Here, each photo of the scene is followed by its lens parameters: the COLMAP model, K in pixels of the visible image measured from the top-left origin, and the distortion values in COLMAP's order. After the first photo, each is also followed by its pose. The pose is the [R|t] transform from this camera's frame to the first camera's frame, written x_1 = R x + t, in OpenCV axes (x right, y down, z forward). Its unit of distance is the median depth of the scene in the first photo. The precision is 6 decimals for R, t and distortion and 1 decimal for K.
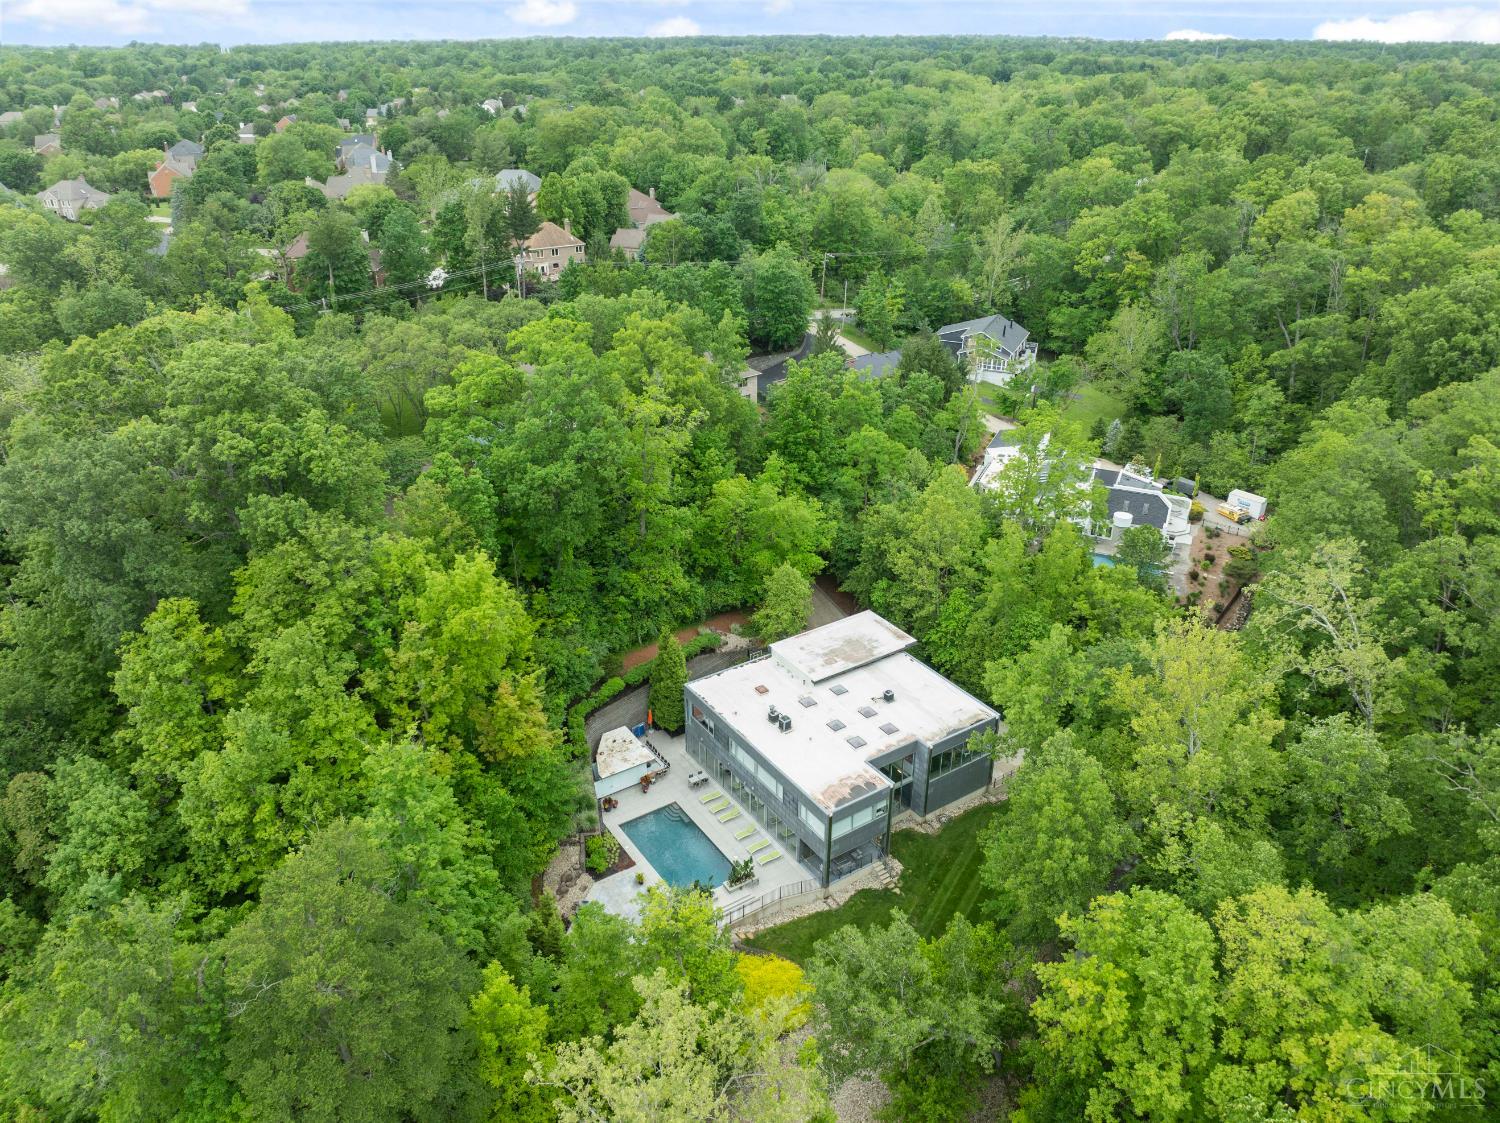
lens RADIAL K [[1049.0, 0, 748.2], [0, 1049.0, 561.9], [0, 0, 1]] dist [-0.029547, 0.005934]
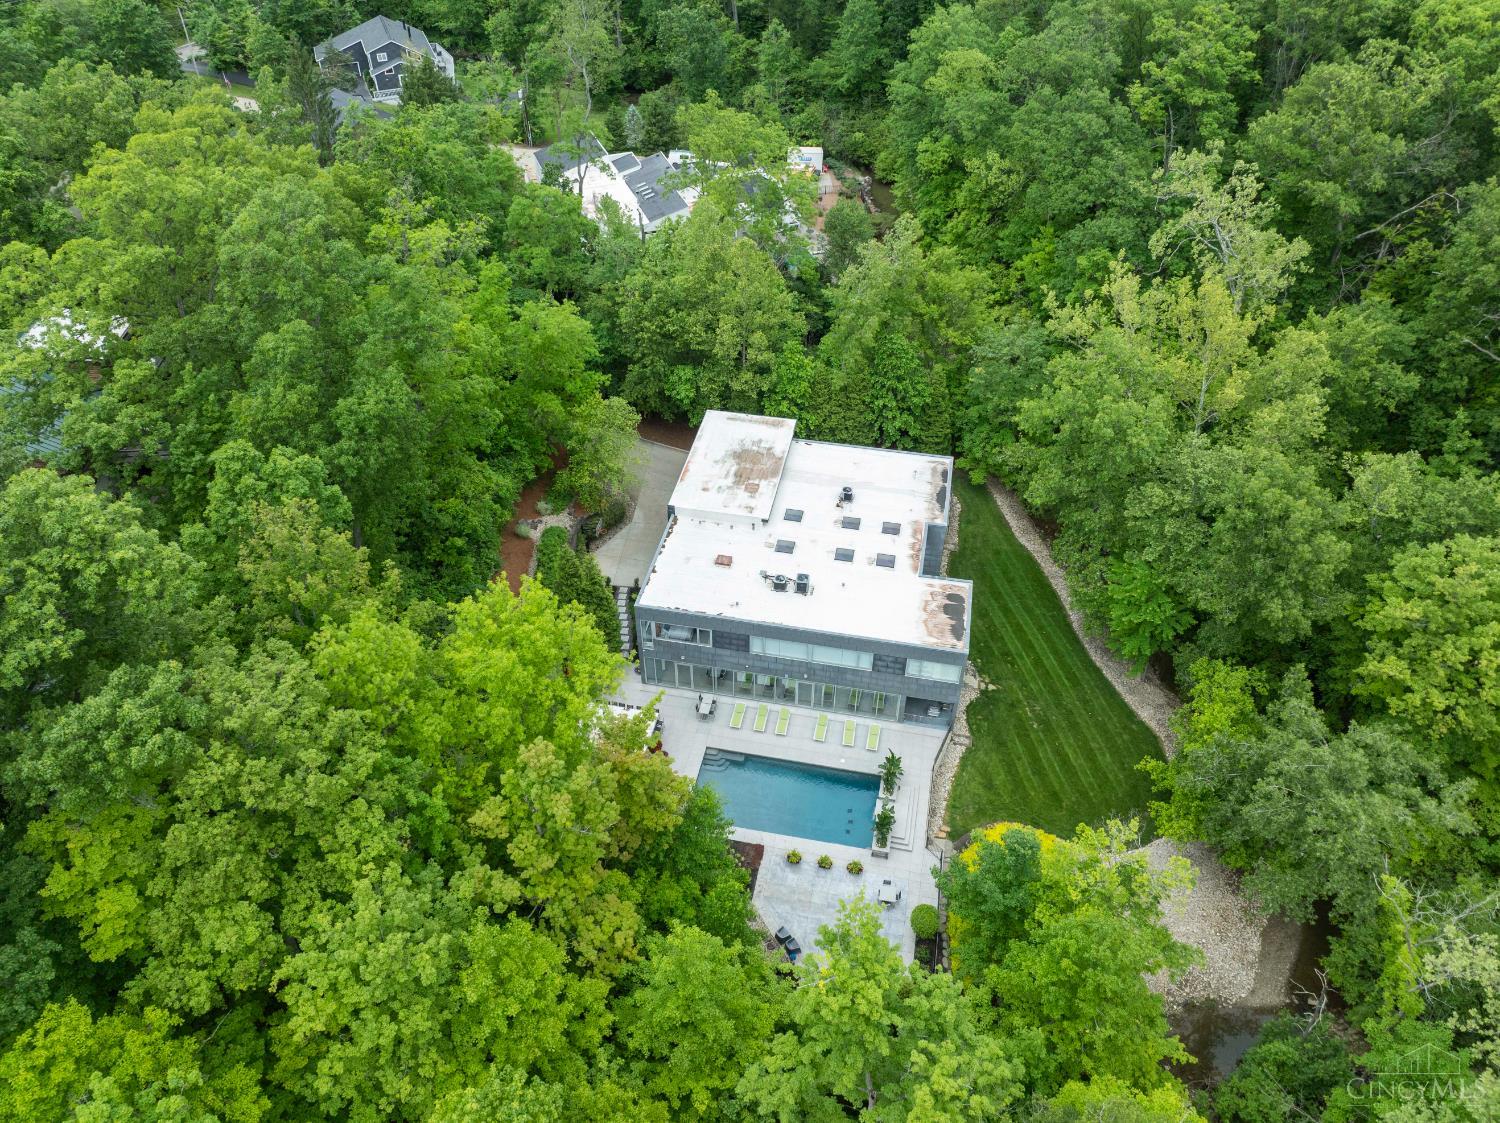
lens RADIAL K [[1049.0, 0, 750.3], [0, 1049.0, 558.7], [0, 0, 1]] dist [-0.029547, 0.005934]
pose [[0.707154, -0.470672, 0.527637, -0.388709], [0.322410, 0.878794, 0.351815, -0.144736], [-0.629273, -0.078672, 0.773192, 0.429830]]
